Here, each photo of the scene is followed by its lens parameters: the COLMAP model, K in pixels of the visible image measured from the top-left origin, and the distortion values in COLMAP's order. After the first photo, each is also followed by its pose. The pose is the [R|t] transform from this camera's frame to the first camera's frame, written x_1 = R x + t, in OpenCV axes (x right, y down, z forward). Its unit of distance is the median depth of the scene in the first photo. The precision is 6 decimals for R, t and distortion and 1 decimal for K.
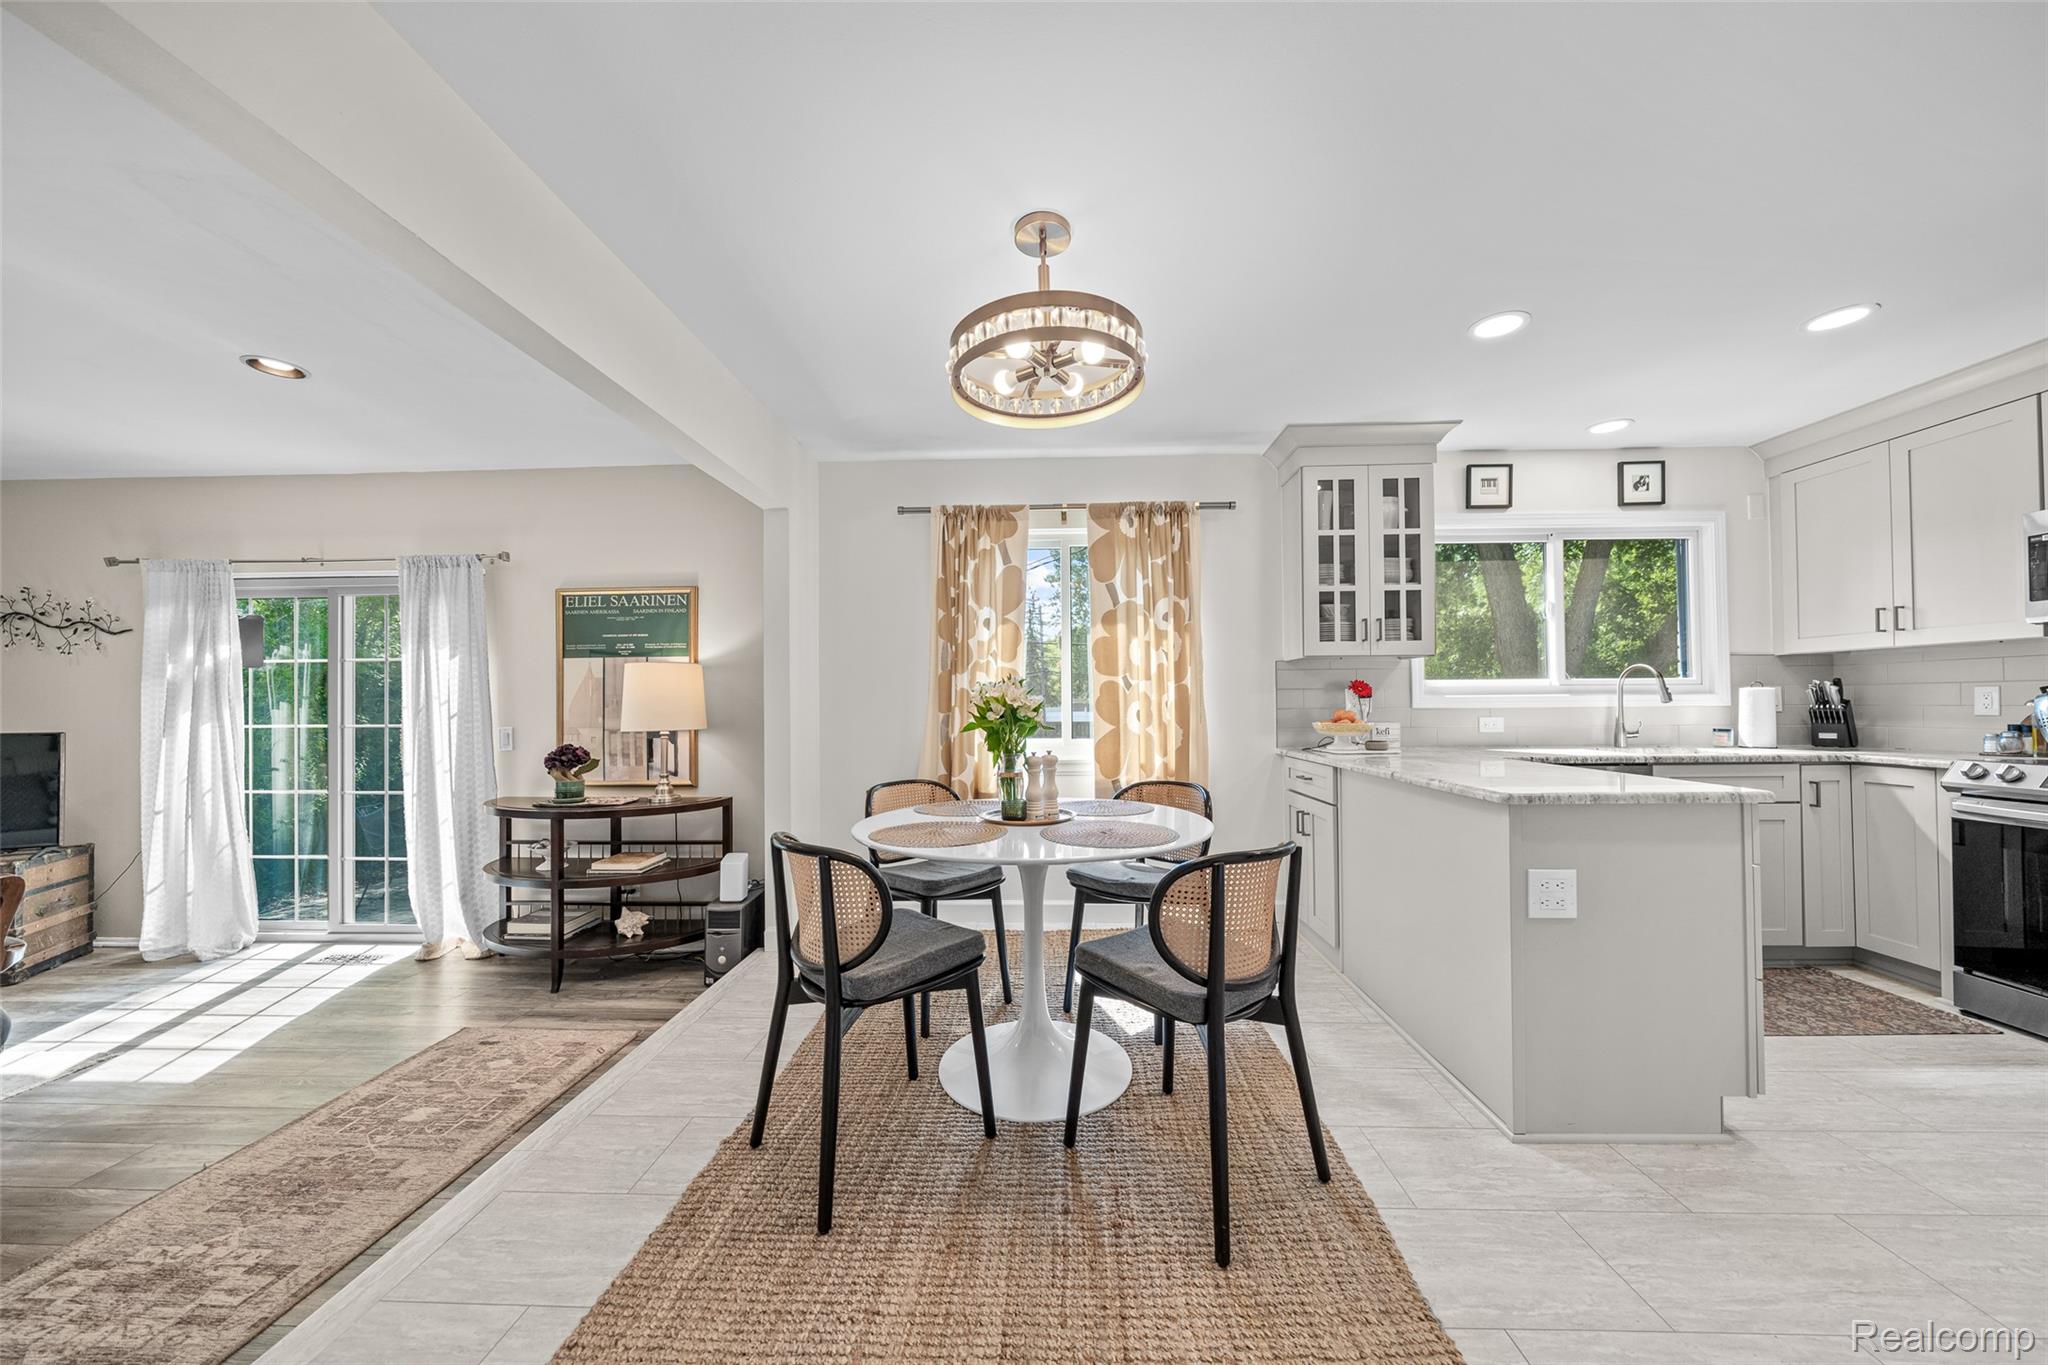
lens RADIAL K [[696.3, 0, 1029.1], [0, 696.3, 693.5], [0, 0, 1]] dist [-0.004023, -0.000019]
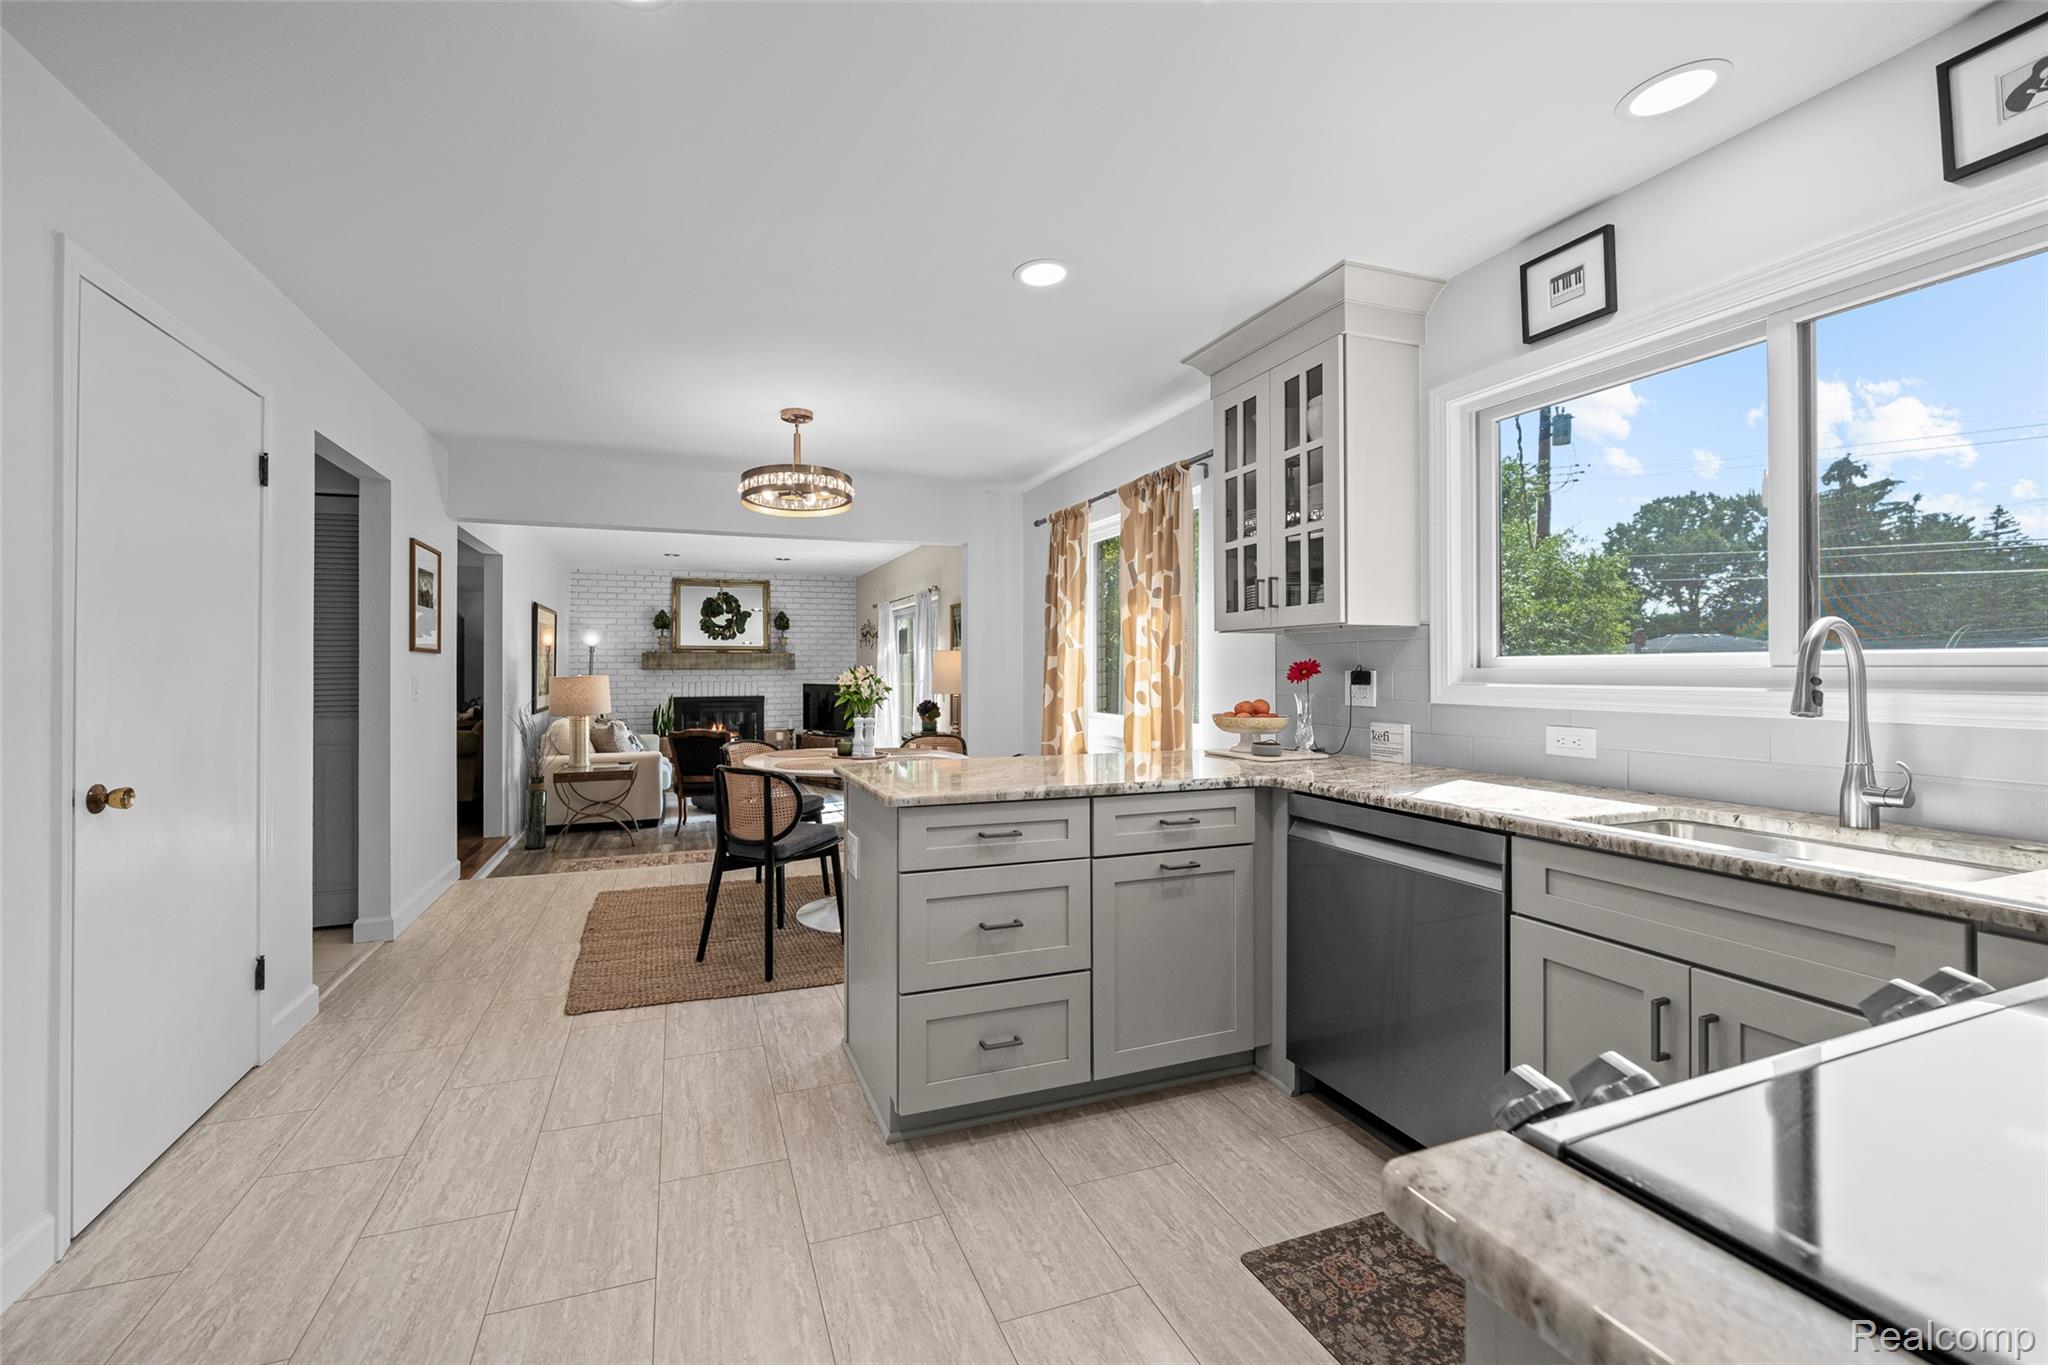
lens RADIAL K [[768.8, 0, 924.3], [0, 768.8, 662.5], [0, 0, 1]] dist [-0.007188, -0.000005]
pose [[0.335095, -0.000541, -0.942184, 1.060956], [0.010849, 0.999936, 0.003284, -0.022499], [0.942122, -0.011322, 0.335080, 0.352968]]
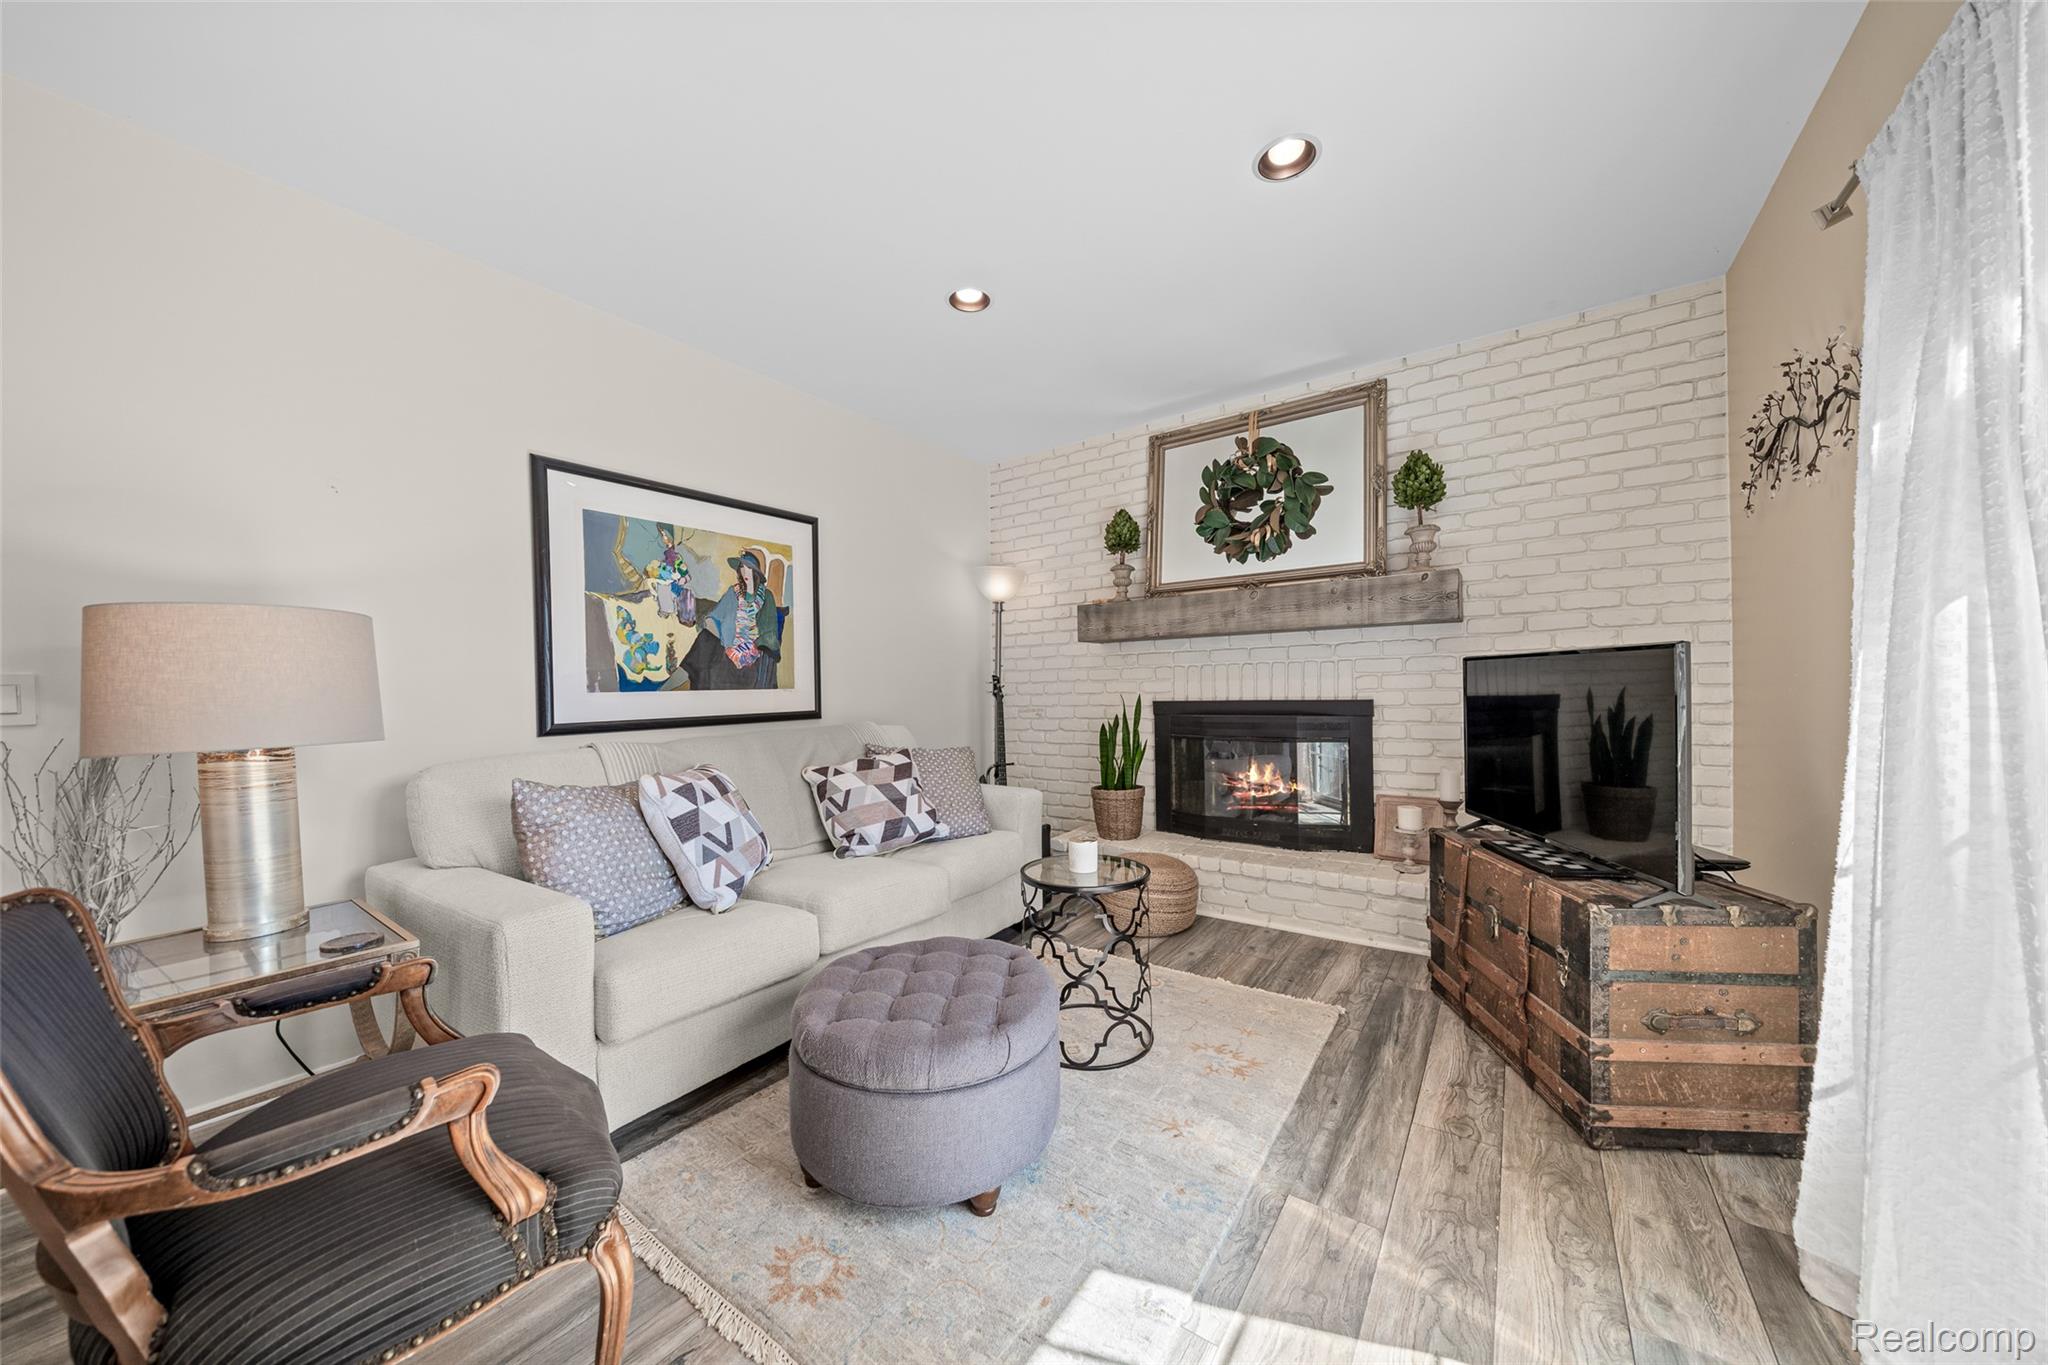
lens RADIAL K [[698.5, 0, 1021.1], [0, 698.5, 691.0], [0, 0, 1]] dist [-0.001740, -0.000079]
pose [[-0.544739, 0.024758, -0.838240, -0.767456], [0.033731, 0.999402, 0.007598, 0.068893], [0.837927, -0.024135, -0.545248, 0.861312]]
